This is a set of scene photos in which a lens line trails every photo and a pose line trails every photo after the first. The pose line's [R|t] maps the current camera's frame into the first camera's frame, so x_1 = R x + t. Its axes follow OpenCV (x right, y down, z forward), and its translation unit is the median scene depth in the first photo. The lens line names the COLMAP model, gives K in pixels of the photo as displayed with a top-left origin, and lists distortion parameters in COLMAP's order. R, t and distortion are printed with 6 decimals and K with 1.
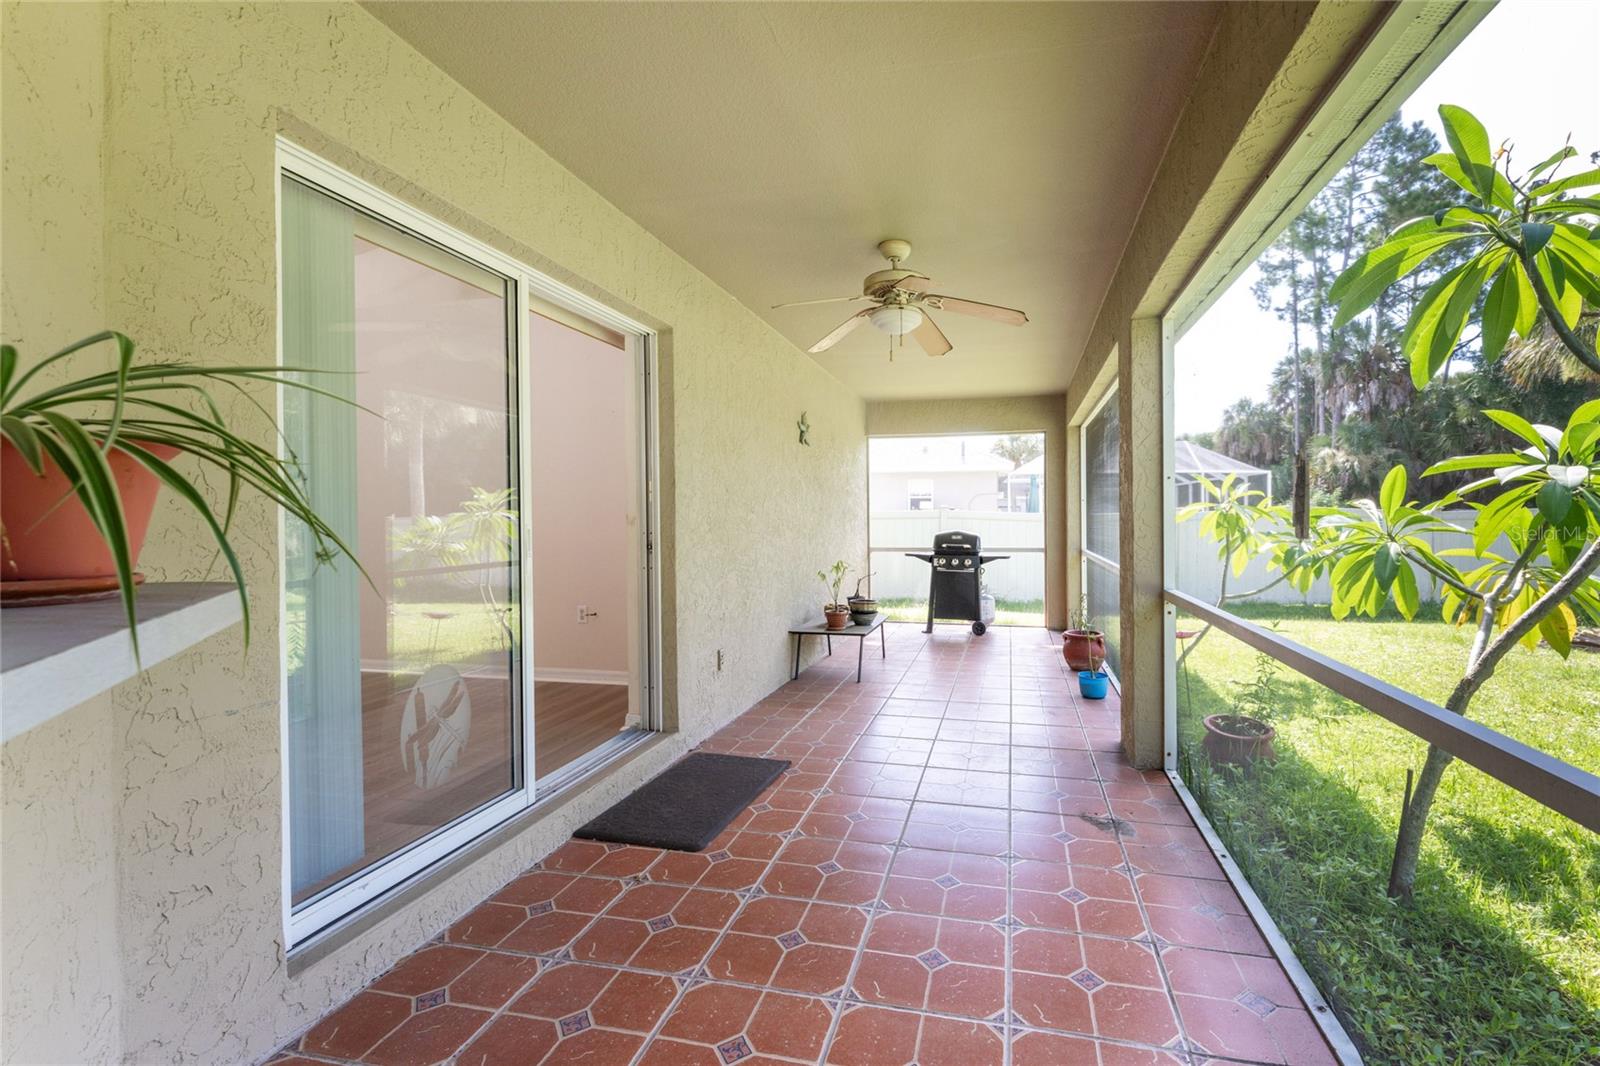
lens RADIAL K [[660.4, 0, 794.2], [0, 660.4, 528.9], [0, 0, 1]] dist [-0.000564, -0.000015]
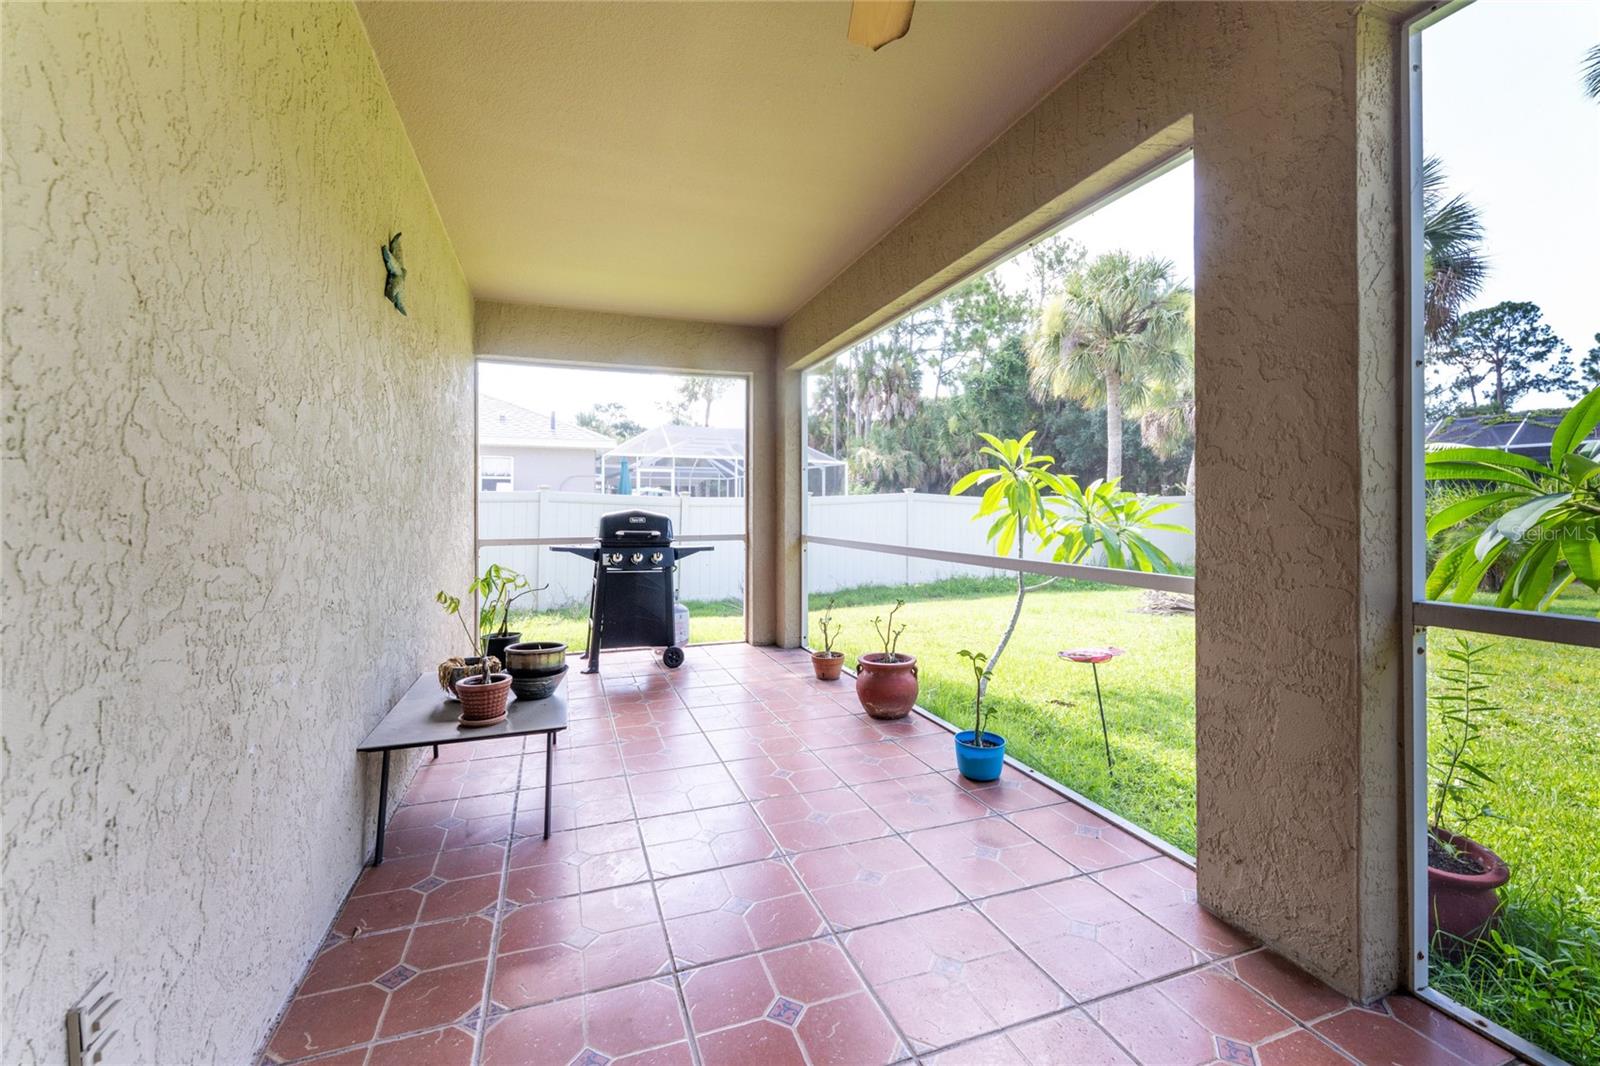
lens RADIAL K [[674.9, 0, 794.2], [0, 674.9, 504.7], [0, 0, 1]] dist [0.000072, 0.000055]
pose [[0.796405, 0.008825, 0.604699, -0.033968], [0.006040, 0.999728, -0.022545, 0.013554], [-0.604733, 0.021607, 0.796135, 0.375772]]
